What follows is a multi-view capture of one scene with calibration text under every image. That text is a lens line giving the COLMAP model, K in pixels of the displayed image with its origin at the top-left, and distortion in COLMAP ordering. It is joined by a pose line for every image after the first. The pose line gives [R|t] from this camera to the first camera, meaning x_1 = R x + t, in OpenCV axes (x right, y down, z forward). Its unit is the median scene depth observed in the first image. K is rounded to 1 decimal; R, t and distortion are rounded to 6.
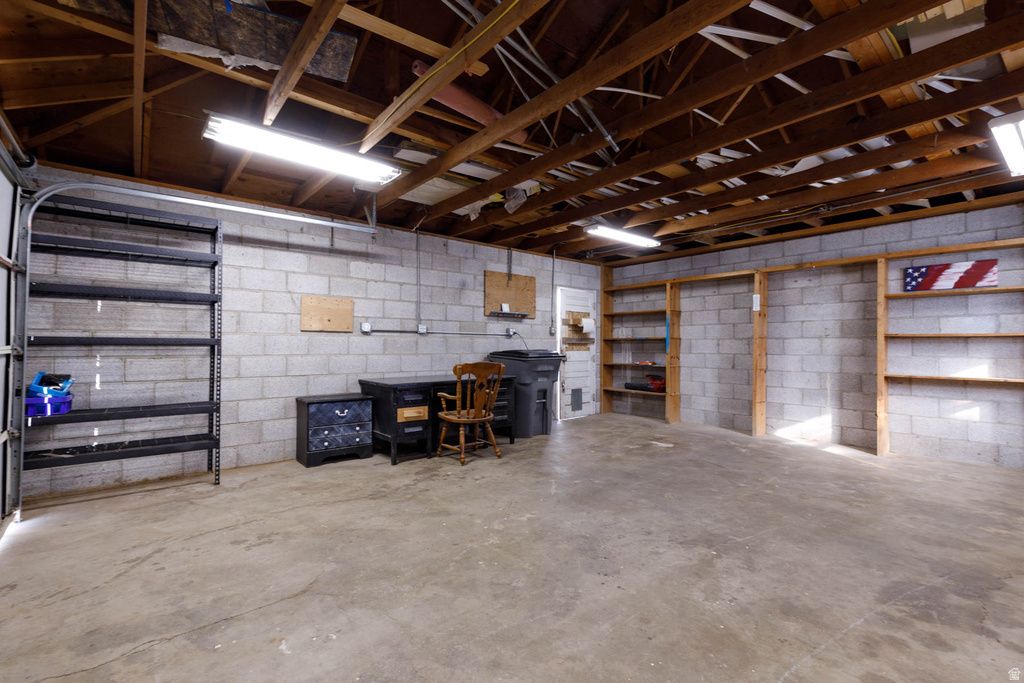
lens RADIAL K [[458.3, 0, 511.8], [0, 458.3, 339.7], [0, 0, 1]] dist [0.009408, -0.002173]
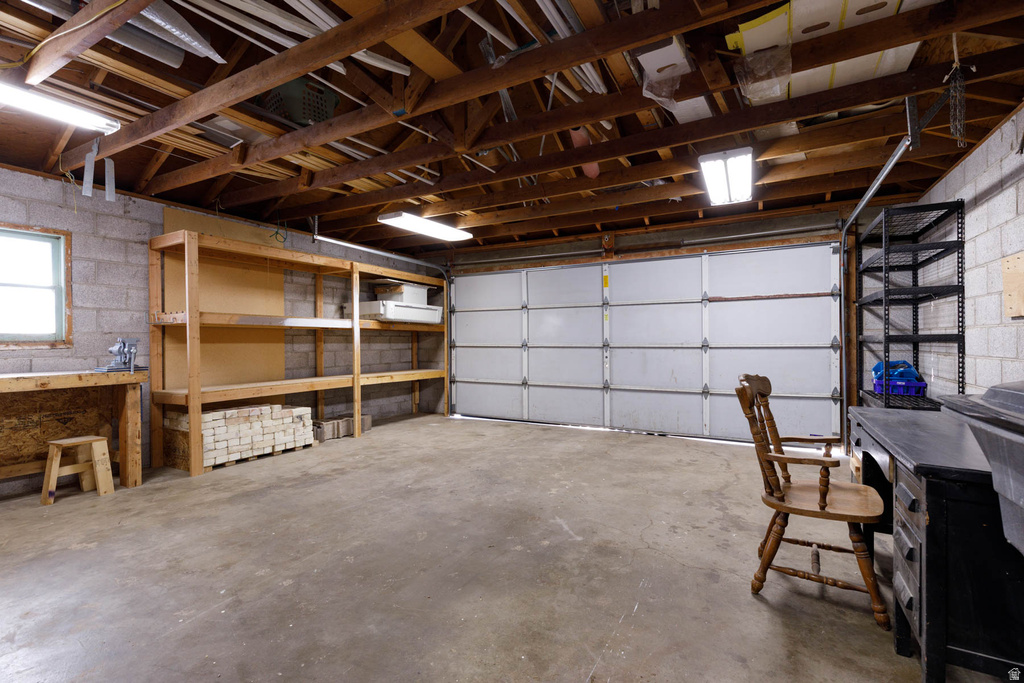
lens RADIAL K [[458.3, 0, 511.8], [0, 458.3, 339.7], [0, 0, 1]] dist [0.009408, -0.002173]
pose [[-0.929578, 0.000587, -0.368625, 0.580260], [0.006205, 0.999882, -0.014054, 0.020877], [0.368573, -0.015352, -0.929472, 2.131770]]
